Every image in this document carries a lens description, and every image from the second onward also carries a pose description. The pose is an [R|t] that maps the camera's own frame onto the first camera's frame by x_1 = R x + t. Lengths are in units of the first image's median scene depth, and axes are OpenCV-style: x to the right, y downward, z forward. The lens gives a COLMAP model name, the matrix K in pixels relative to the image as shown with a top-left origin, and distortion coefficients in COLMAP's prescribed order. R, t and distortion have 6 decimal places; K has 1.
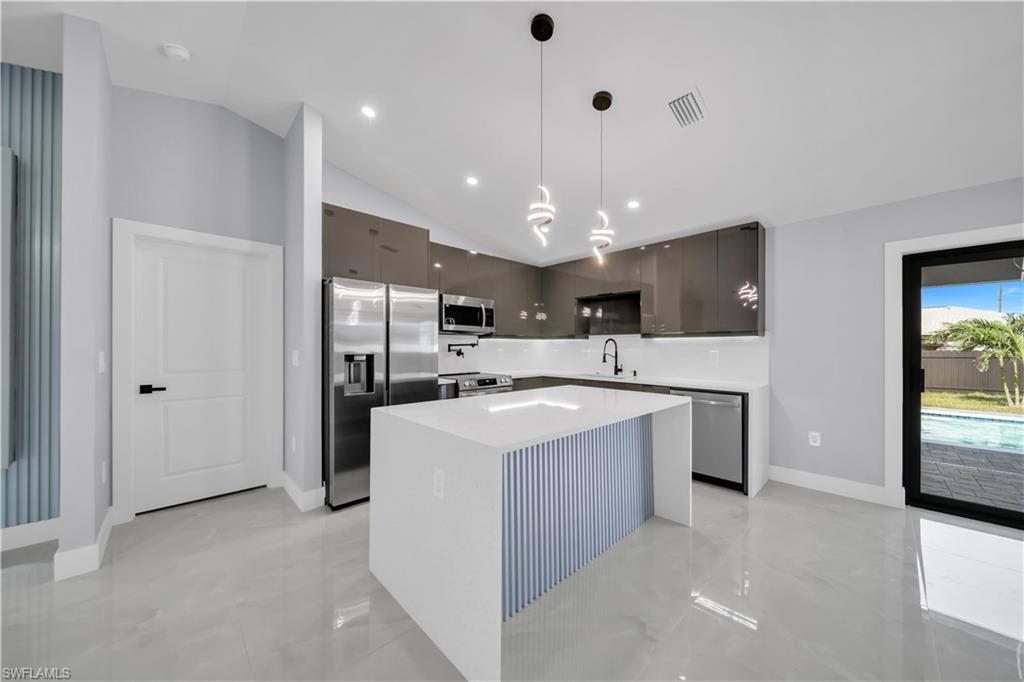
lens RADIAL K [[355.3, 0, 514.7], [0, 355.3, 346.9], [0, 0, 1]] dist [-0.000036, -0.000374]
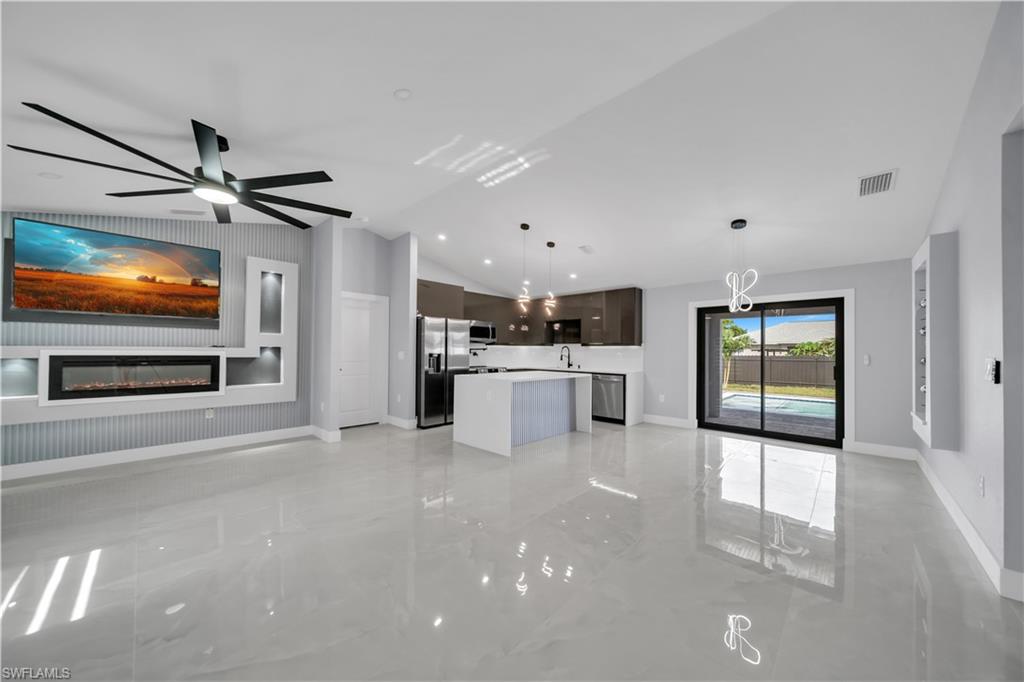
lens RADIAL K [[355.3, 0, 514.7], [0, 355.3, 346.9], [0, 0, 1]] dist [-0.000036, -0.000374]
pose [[0.998951, 0.008832, 0.044929, -0.057479], [-0.008383, 0.999913, -0.010156, -0.000795], [-0.045015, 0.009769, 0.998939, -0.857996]]
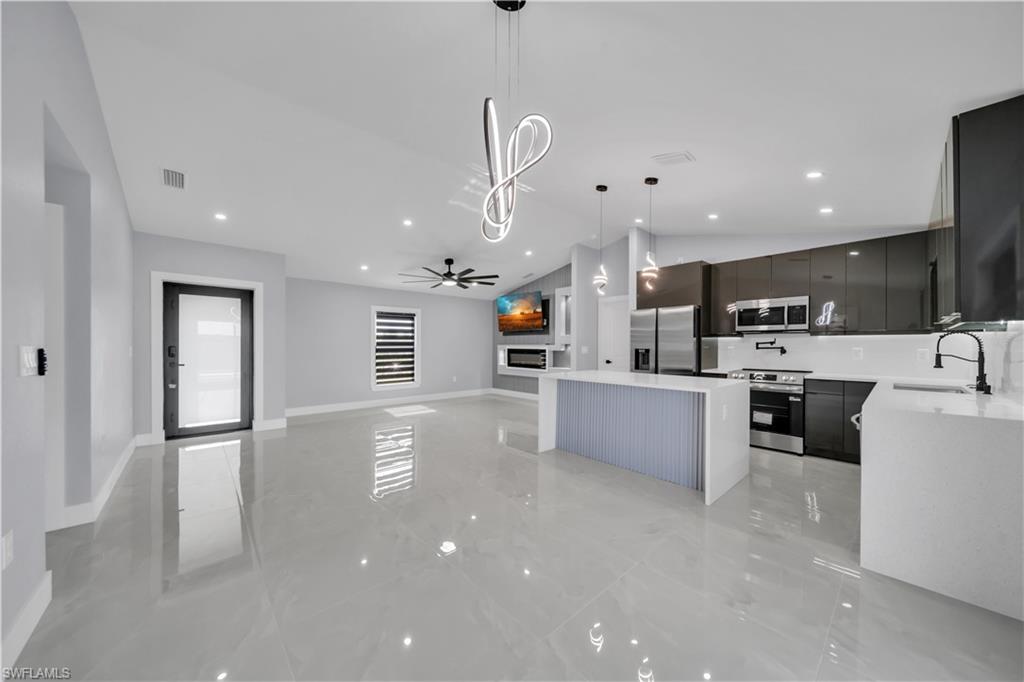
lens RADIAL K [[355.3, 0, 514.7], [0, 355.3, 346.9], [0, 0, 1]] dist [-0.000036, -0.000374]
pose [[-0.032731, 0.001396, -0.999463, 1.178377], [-0.001186, 0.999998, 0.001436, 0.006847], [0.999463, 0.001232, -0.032730, 0.317939]]
